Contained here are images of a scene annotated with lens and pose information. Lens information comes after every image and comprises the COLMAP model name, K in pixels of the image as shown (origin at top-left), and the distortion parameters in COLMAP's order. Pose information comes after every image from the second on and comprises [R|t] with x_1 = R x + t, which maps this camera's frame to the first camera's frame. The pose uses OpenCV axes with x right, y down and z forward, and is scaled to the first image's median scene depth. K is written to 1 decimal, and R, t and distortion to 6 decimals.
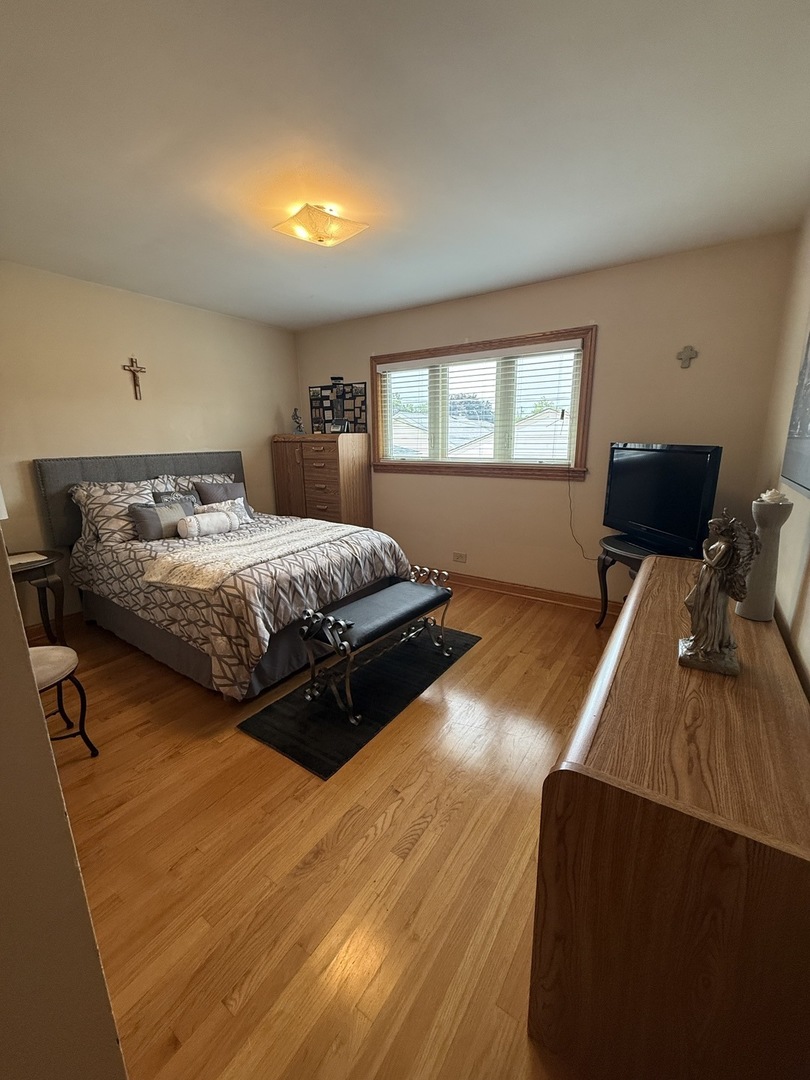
lens RADIAL K [[431.2, 0, 404.6], [0, 431.2, 540.2], [0, 0, 1]] dist [-0.000900, 0.000109]
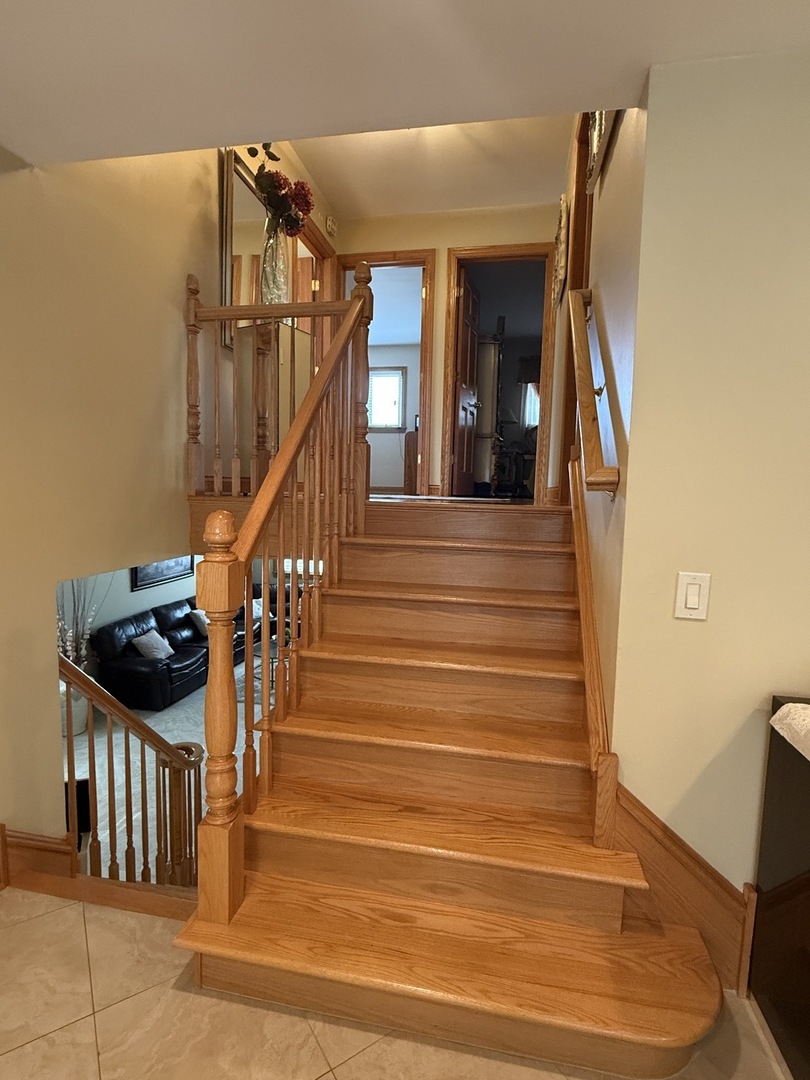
lens RADIAL K [[540.2, 0, 405.1], [0, 540.2, 539.9], [0, 0, 1]] dist [-0.000046, -0.000001]
pose [[0.918201, -0.010259, 0.395983, -0.703947], [0.060174, 0.991675, -0.113839, 0.737509], [-0.391519, 0.128355, 0.911174, -1.485574]]
